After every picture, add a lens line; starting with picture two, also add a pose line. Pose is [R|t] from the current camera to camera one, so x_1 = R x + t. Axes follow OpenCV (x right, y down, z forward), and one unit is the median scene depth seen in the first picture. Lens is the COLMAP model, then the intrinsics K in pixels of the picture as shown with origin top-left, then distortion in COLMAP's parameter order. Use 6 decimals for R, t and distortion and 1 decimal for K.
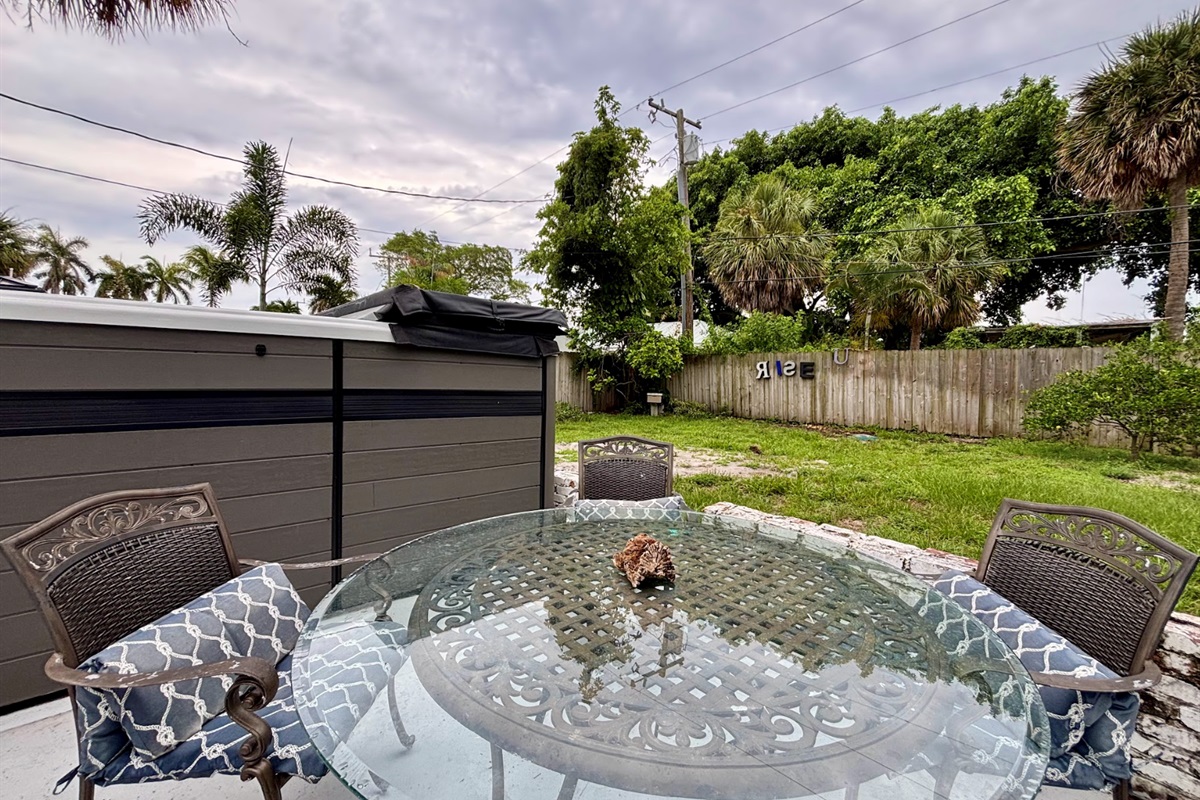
lens RADIAL K [[521.3, 0, 650.1], [0, 521.3, 376.8], [0, 0, 1]] dist [0.018481, 0.000323]
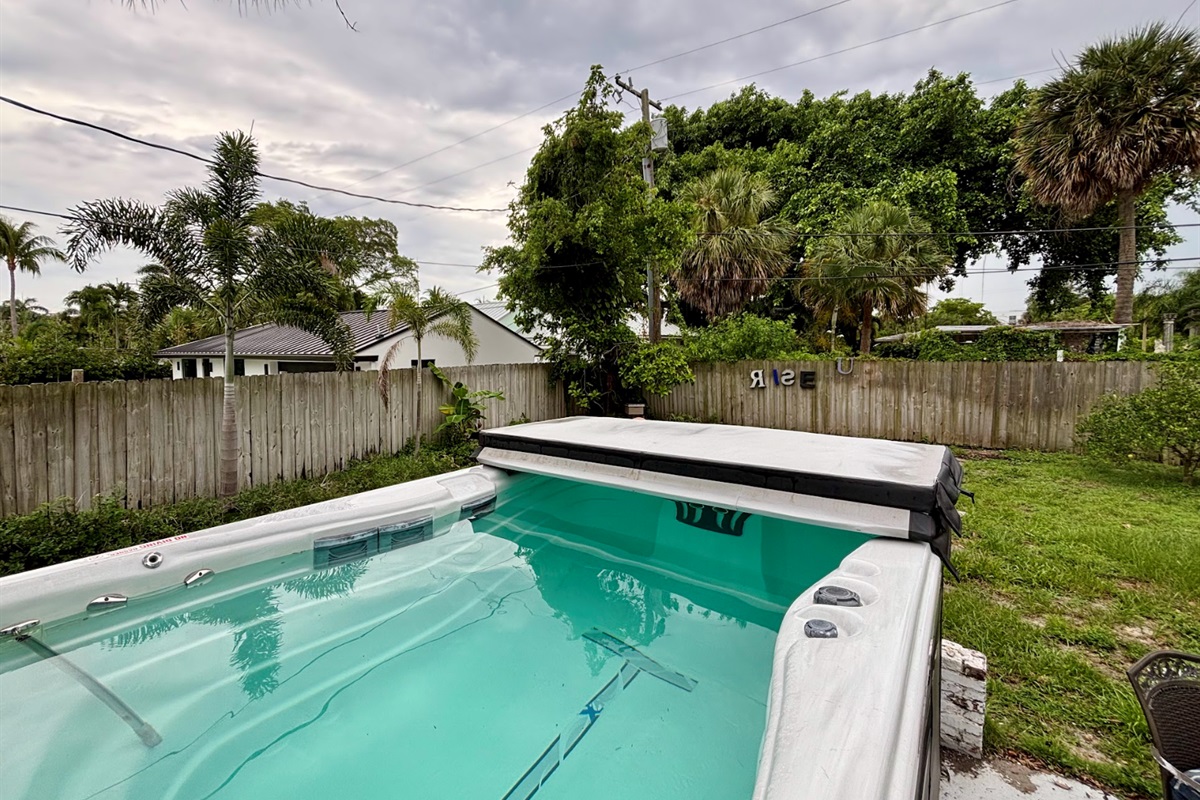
lens RADIAL K [[538.0, 0, 600.5], [0, 538.0, 364.9], [0, 0, 1]] dist [0.001537, 0.009822]
pose [[0.986364, -0.027353, 0.162288, -0.219938], [0.021732, 0.999104, 0.036309, -0.078679], [-0.163135, -0.032287, 0.986075, 0.085499]]
